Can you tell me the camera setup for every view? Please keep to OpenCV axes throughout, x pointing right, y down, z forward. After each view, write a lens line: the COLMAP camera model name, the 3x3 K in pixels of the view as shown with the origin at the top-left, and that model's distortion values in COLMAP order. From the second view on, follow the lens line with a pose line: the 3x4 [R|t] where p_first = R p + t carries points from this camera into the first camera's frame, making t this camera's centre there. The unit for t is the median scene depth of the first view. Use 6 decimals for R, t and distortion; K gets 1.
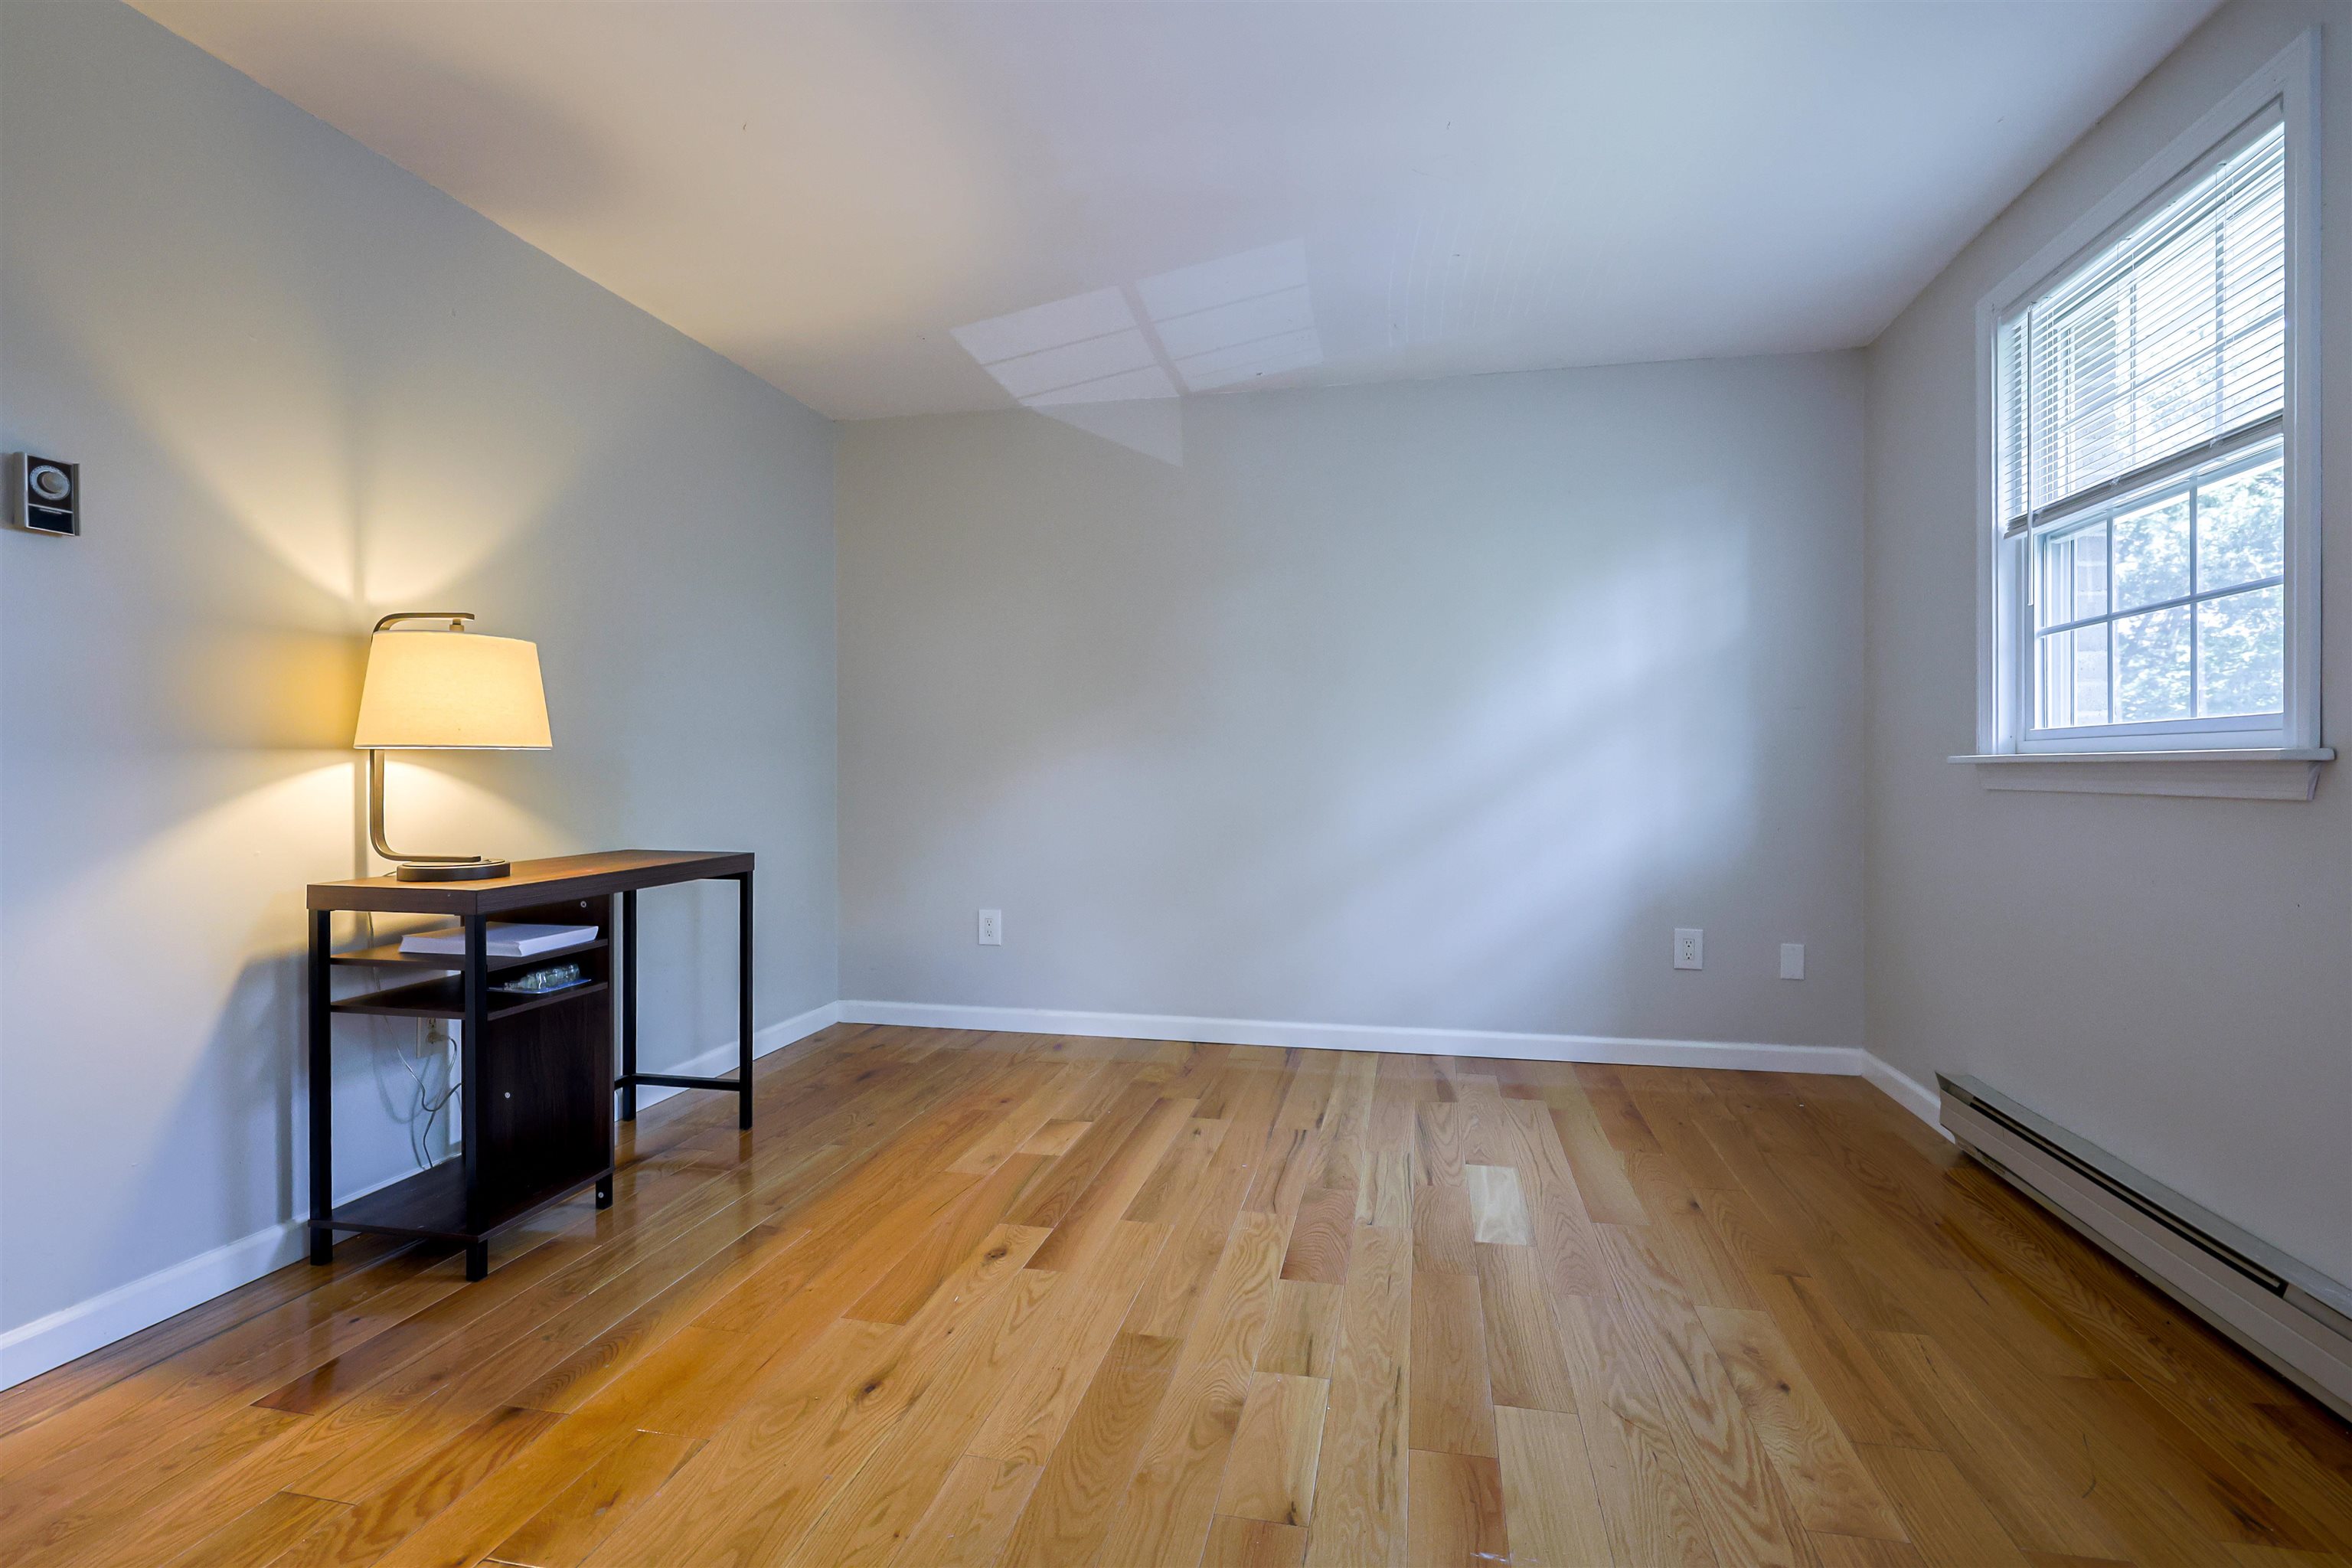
lens RADIAL K [[1045.5, 0, 1188.2], [0, 1045.5, 786.2], [0, 0, 1]] dist [0.000922, 0.000184]
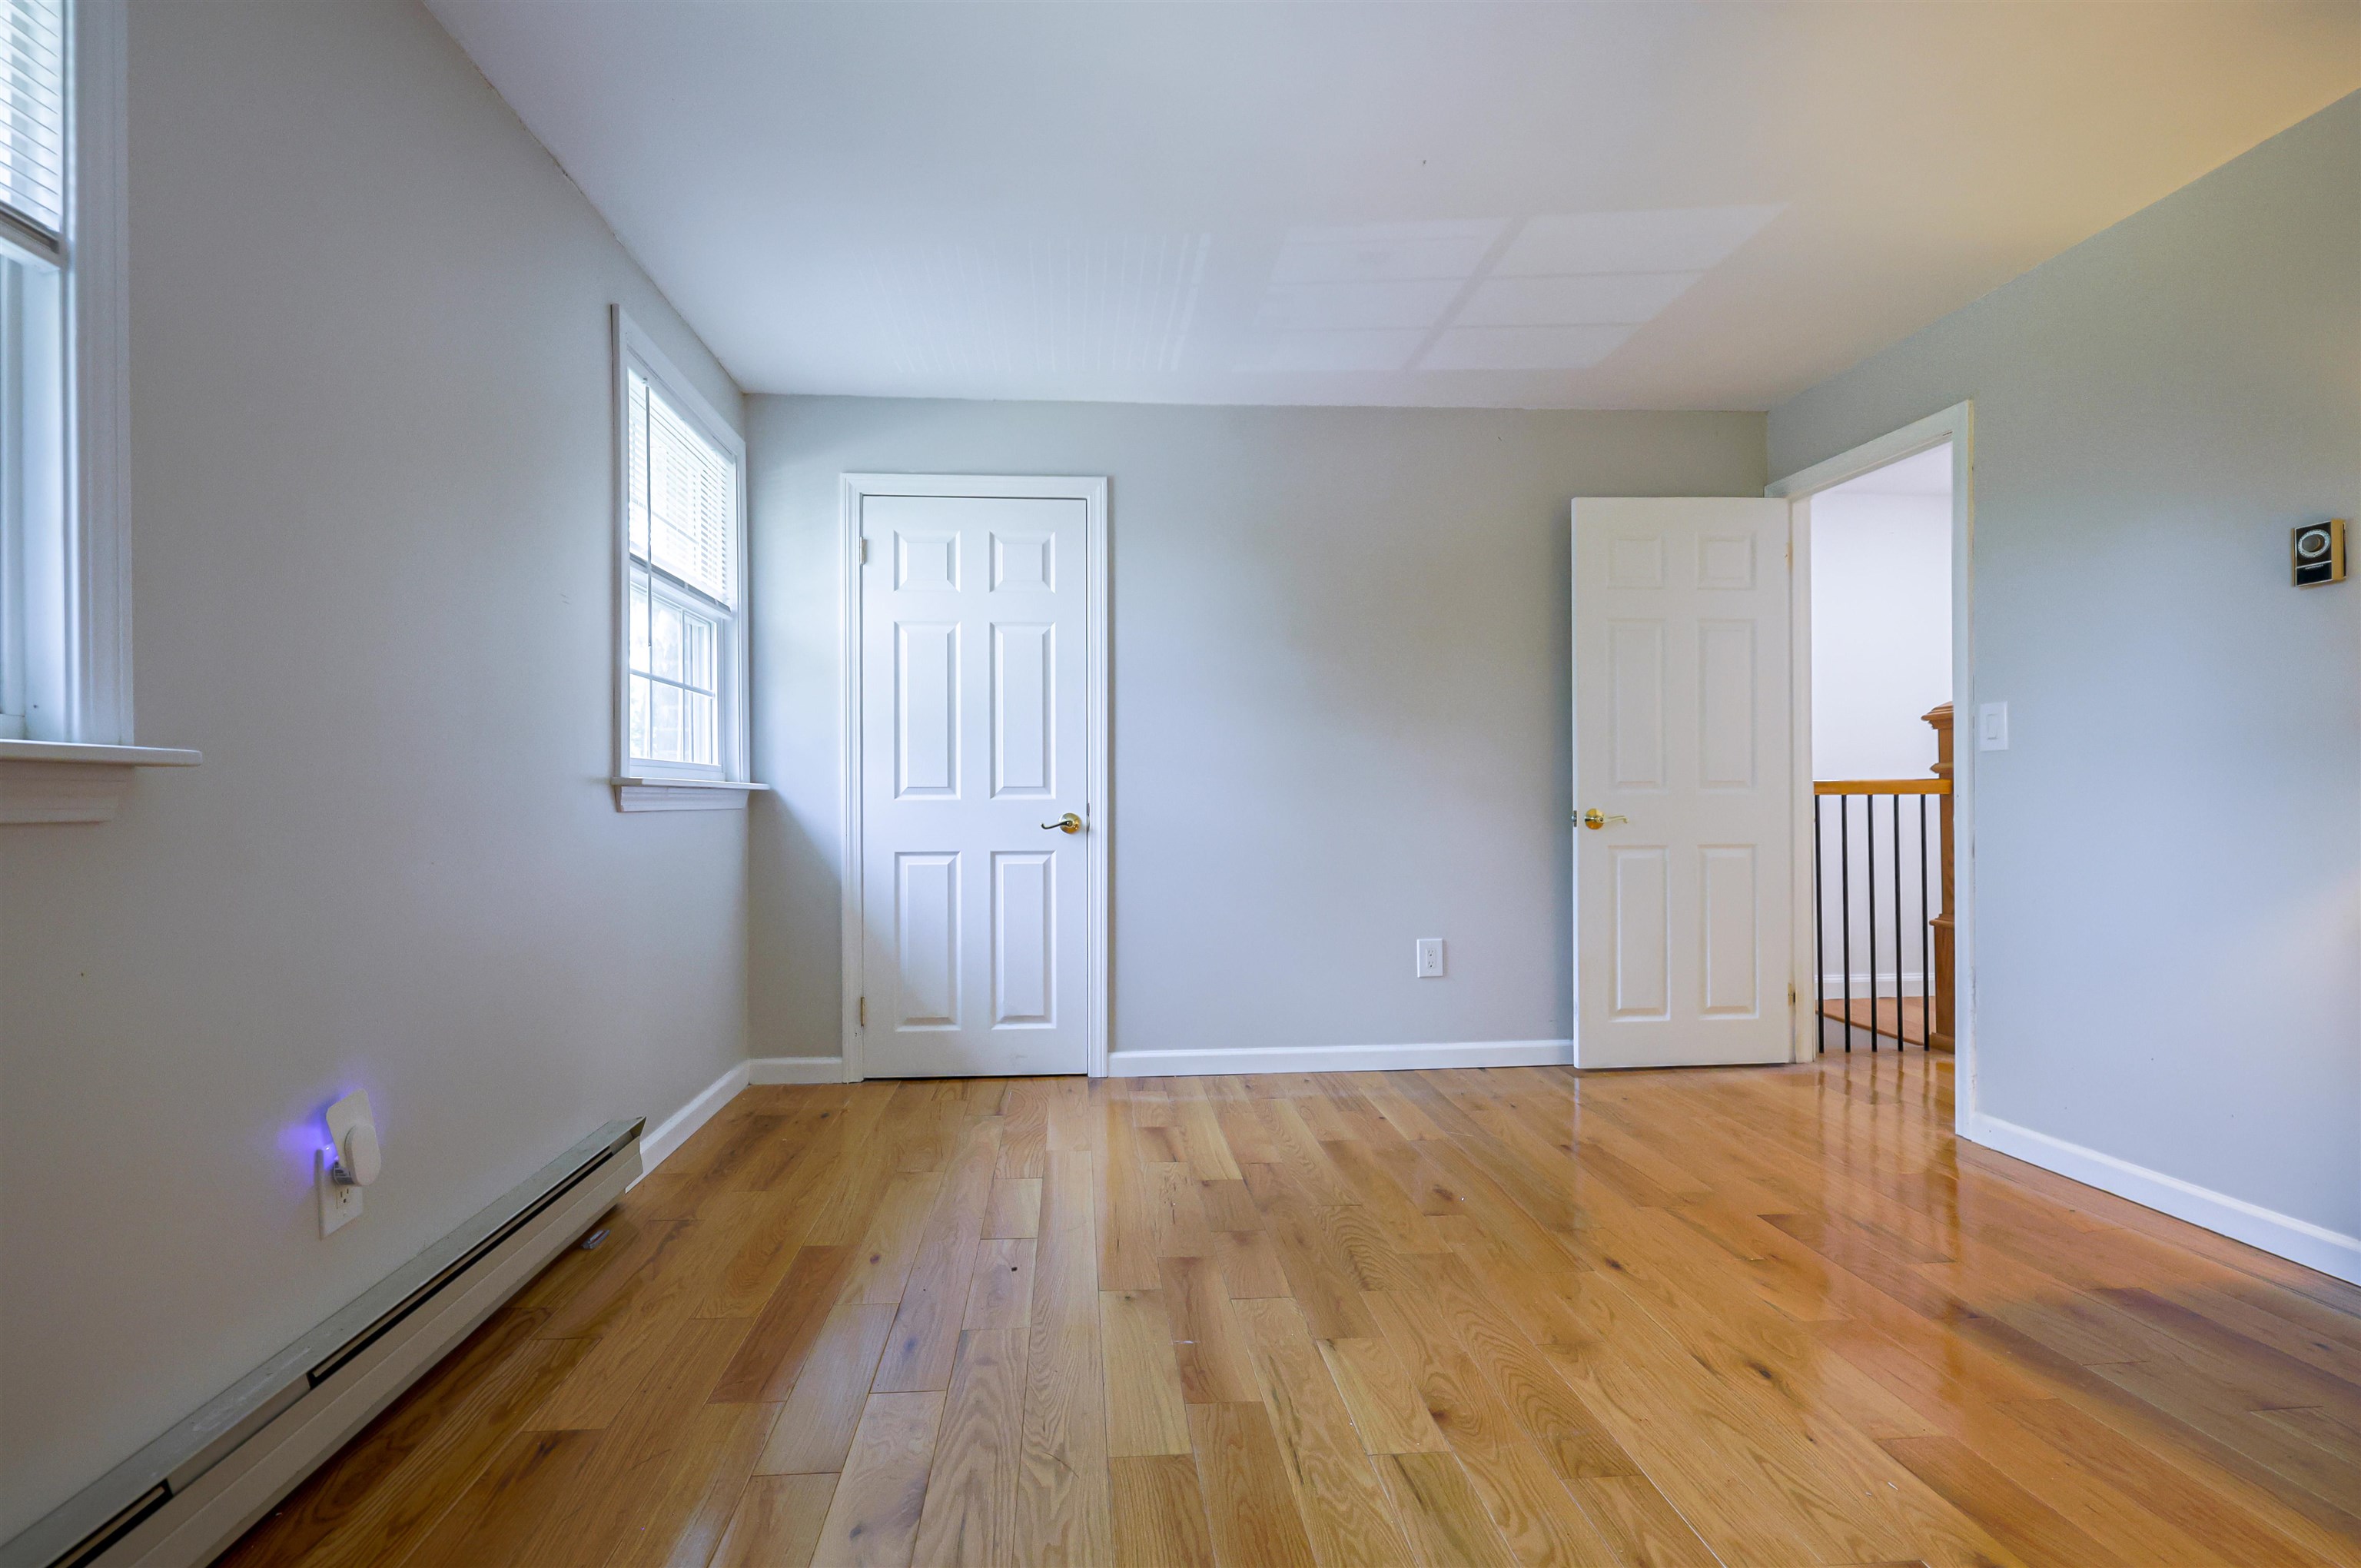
lens RADIAL K [[1071.7, 0, 1152.6], [0, 1071.7, 775.6], [0, 0, 1]] dist [0.000626, -0.000008]
pose [[-0.956786, -0.003343, -0.290775, 0.423742], [-0.000247, 0.999943, -0.010681, -0.004071], [0.290794, -0.010147, -0.956732, 1.334344]]
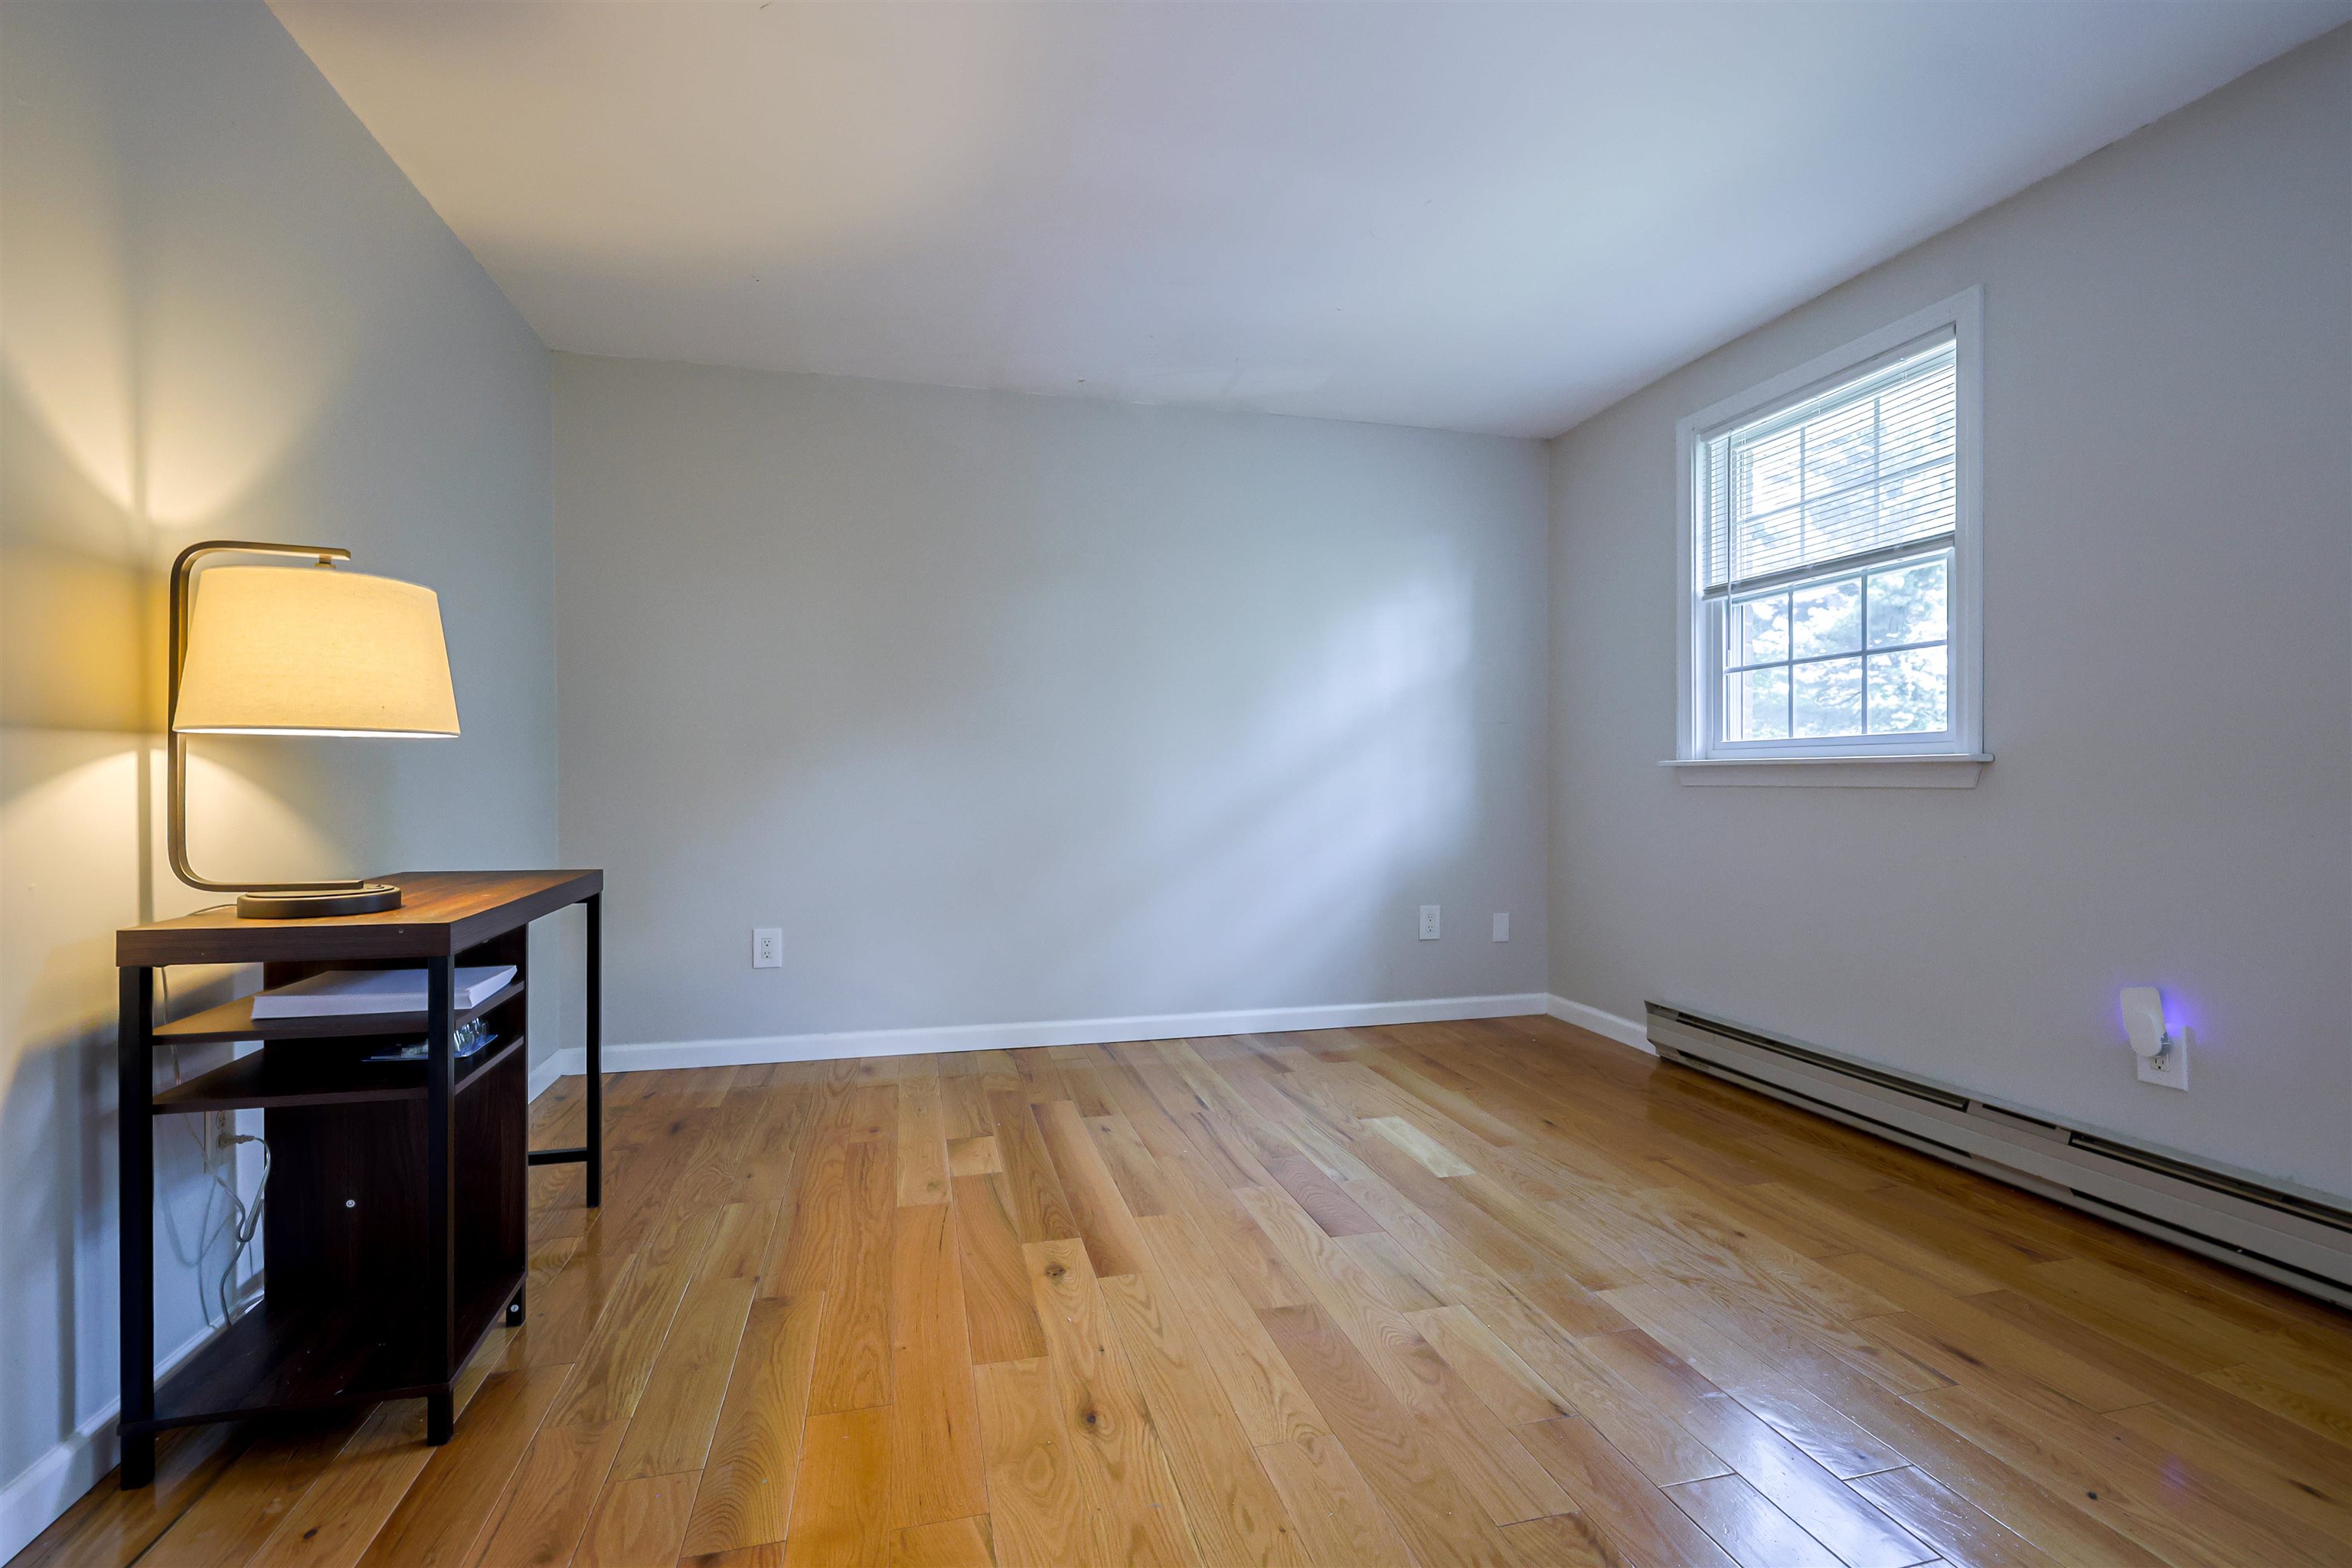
lens RADIAL K [[1039.2, 0, 1138.0], [0, 1039.2, 806.0], [0, 0, 1]] dist [0.000673, 0.000068]
pose [[0.903679, -0.010863, 0.428073, -0.478424], [0.007218, 0.999923, 0.010137, 0.010945], [-0.428150, -0.006071, 0.903687, 0.101386]]
